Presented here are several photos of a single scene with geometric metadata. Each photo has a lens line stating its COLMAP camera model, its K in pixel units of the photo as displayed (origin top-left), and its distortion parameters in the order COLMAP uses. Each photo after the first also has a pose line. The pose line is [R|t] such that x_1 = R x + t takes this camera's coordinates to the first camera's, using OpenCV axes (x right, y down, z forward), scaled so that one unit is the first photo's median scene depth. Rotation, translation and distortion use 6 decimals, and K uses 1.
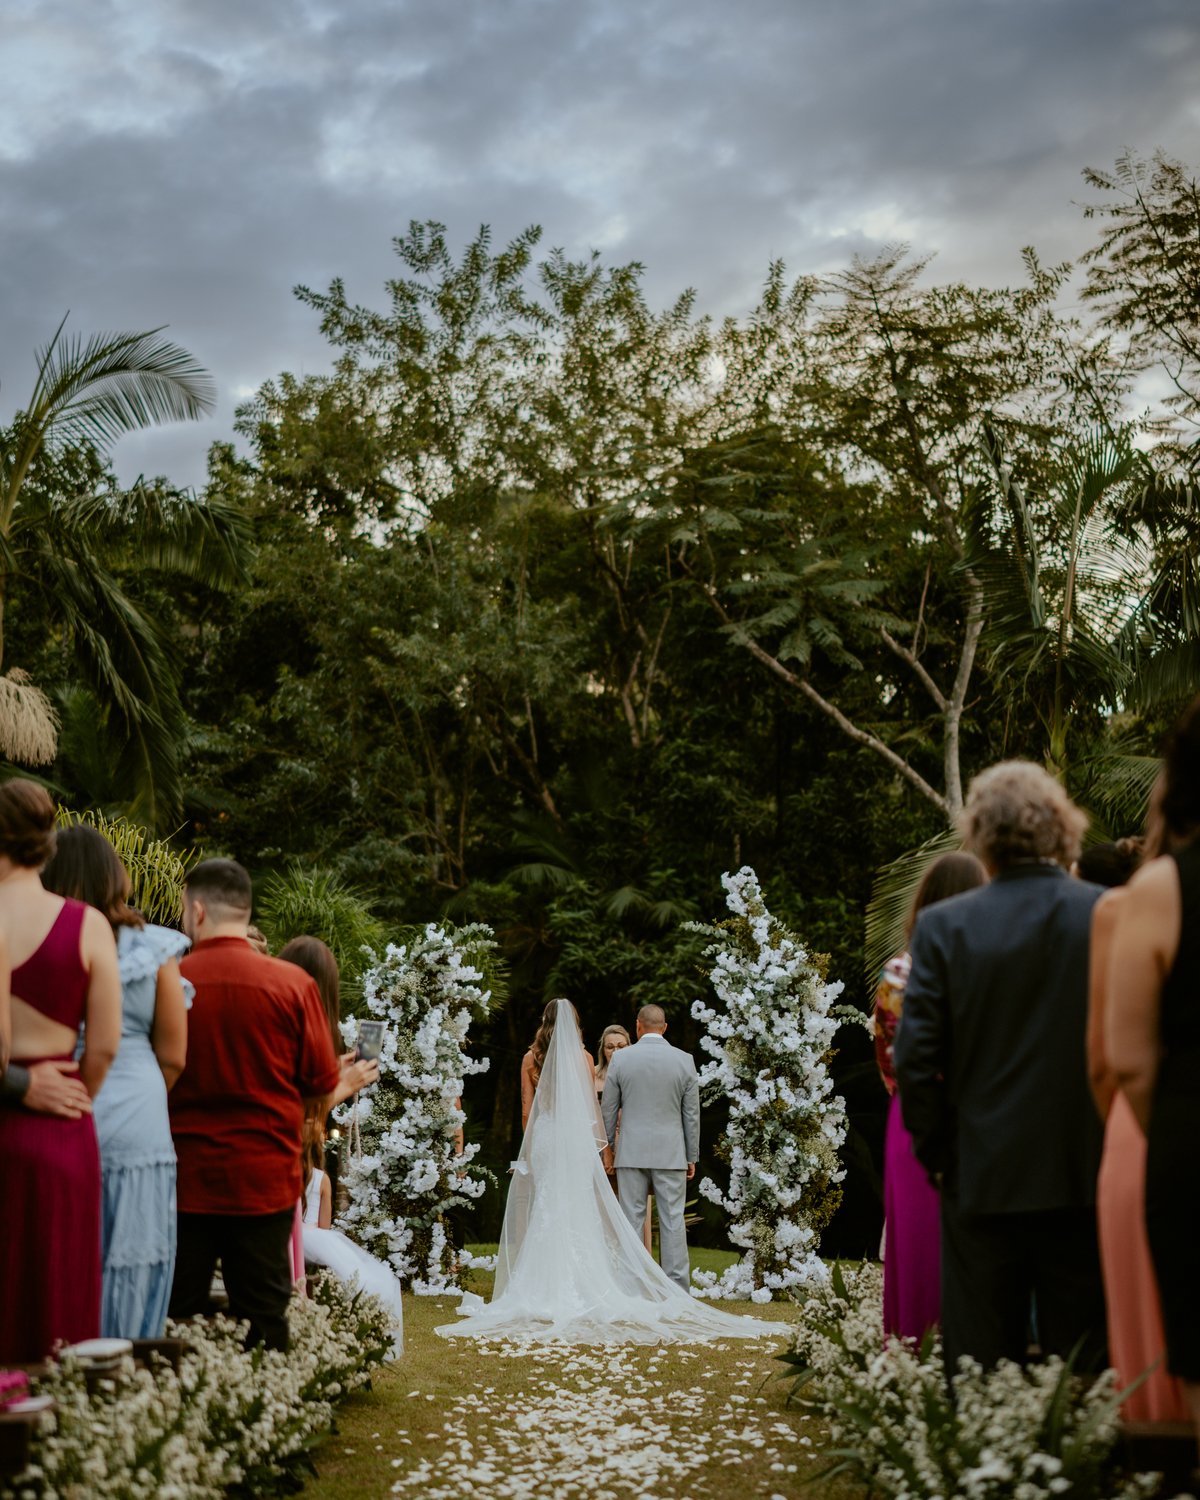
lens RADIAL K [[2353.2, 0, 600.0], [0, 2353.2, 750.0], [0, 0, 1]] dist [0.055106, 0.018605]
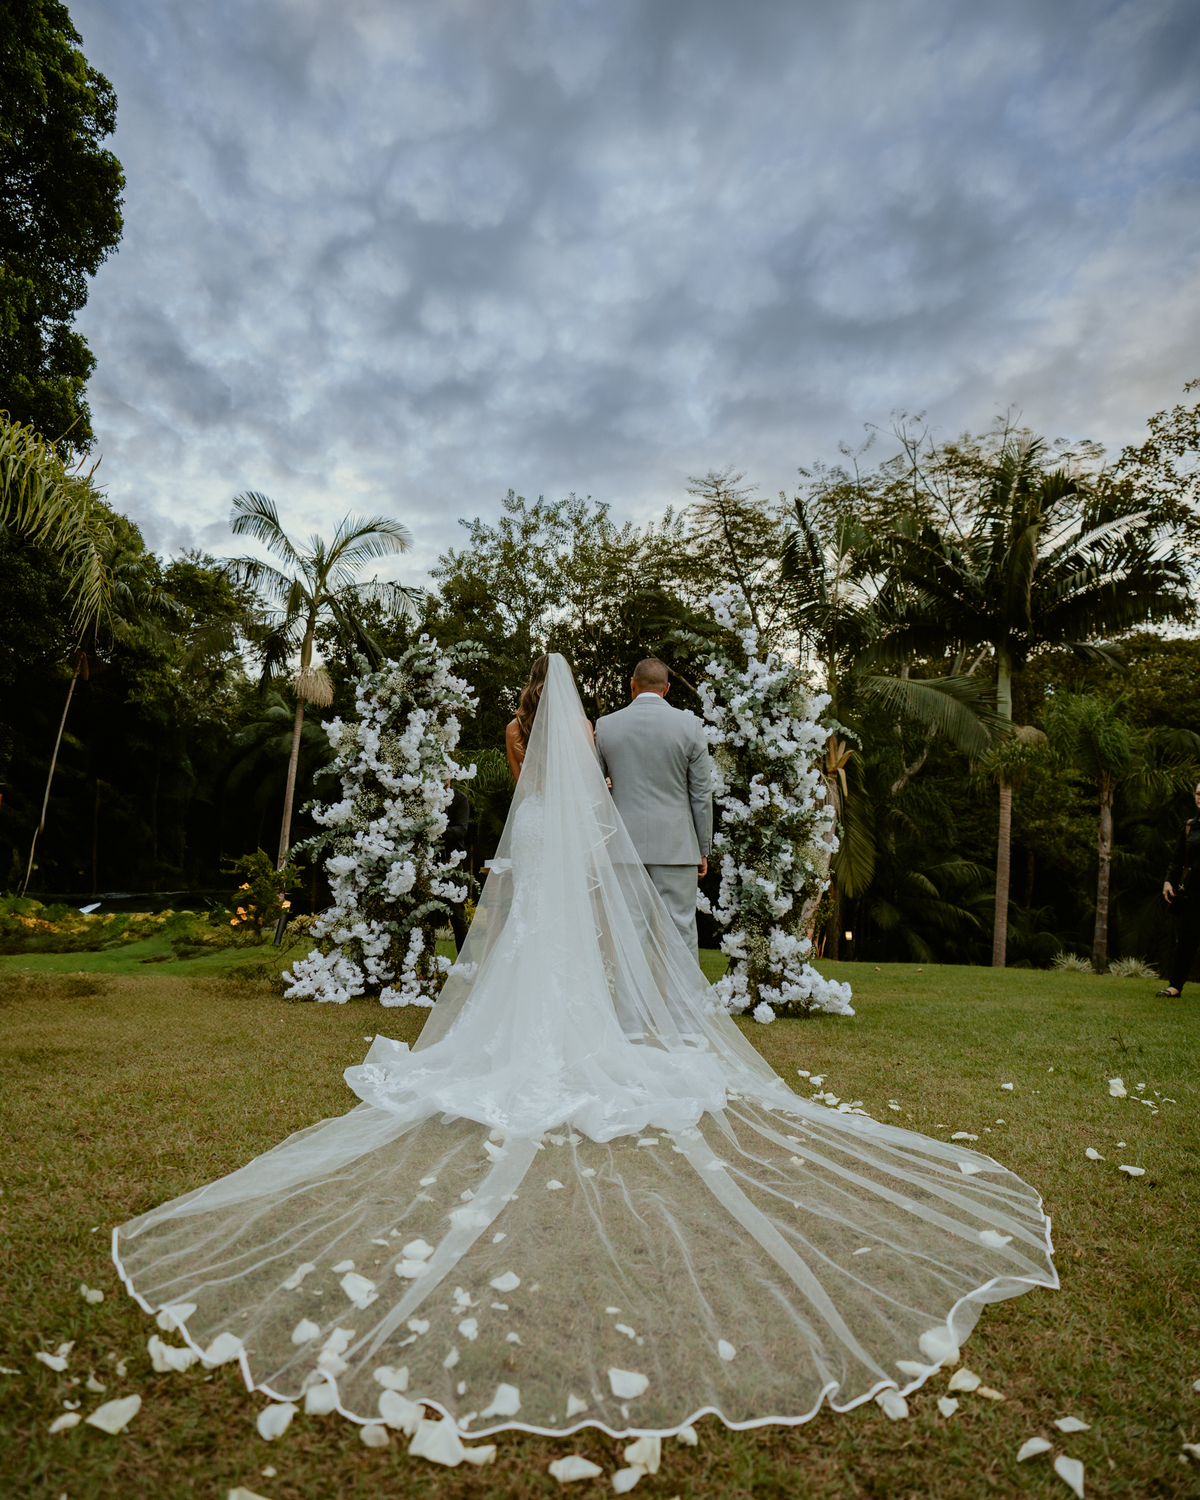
lens RADIAL K [[789.0, 0, 600.0], [0, 789.0, 750.0], [0, 0, 1]] dist [-0.110090, 0.000010]
pose [[0.999649, 0.017920, 0.019534, -0.001330], [-0.017499, 0.999615, -0.021543, 0.133227], [-0.019913, 0.021194, 0.999577, 0.677414]]
